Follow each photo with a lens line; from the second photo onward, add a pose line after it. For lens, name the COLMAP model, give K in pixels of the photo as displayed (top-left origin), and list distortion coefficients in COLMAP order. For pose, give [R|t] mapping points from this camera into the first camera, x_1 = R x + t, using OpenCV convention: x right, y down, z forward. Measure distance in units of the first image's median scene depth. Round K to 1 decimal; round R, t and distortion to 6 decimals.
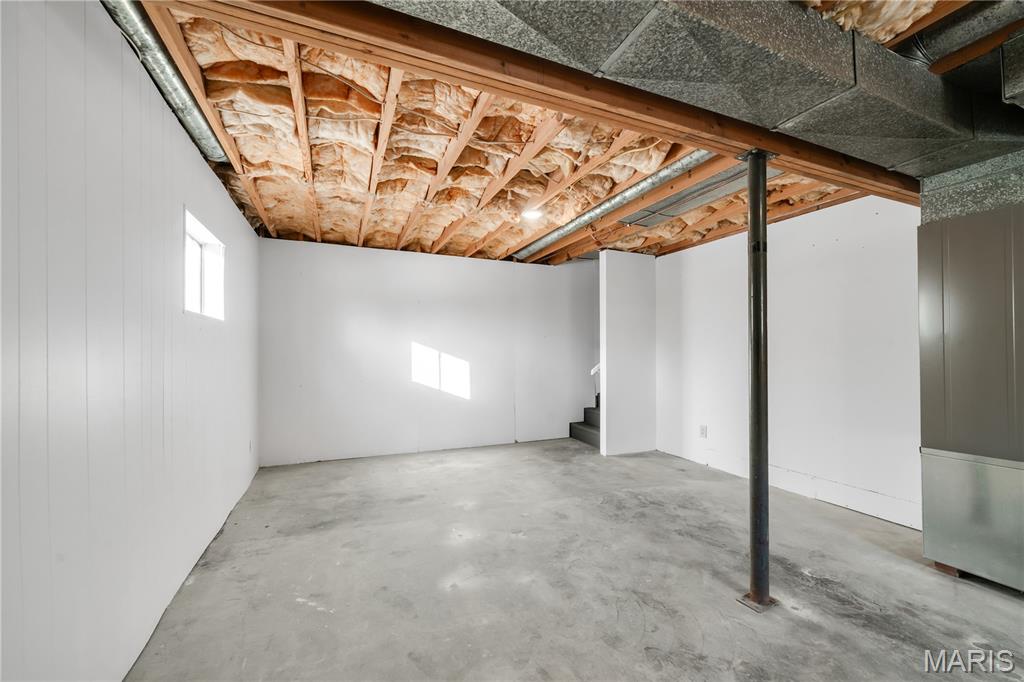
lens RADIAL K [[410.4, 0, 528.1], [0, 410.4, 347.9], [0, 0, 1]] dist [0.004245, -0.000639]
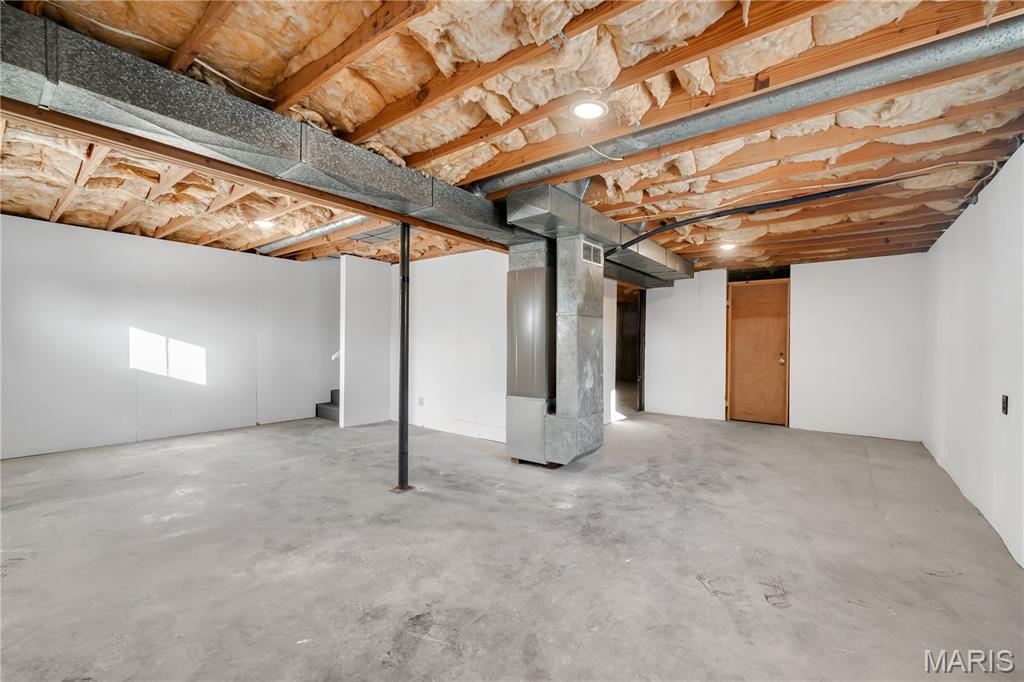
lens RADIAL K [[410.4, 0, 517.6], [0, 410.4, 343.5], [0, 0, 1]] dist [0.004245, -0.000639]
pose [[0.884070, 0.008820, 0.467272, 0.116481], [-0.016058, 0.999805, 0.011510, -0.005926], [-0.467079, -0.017679, 0.884039, -0.443301]]
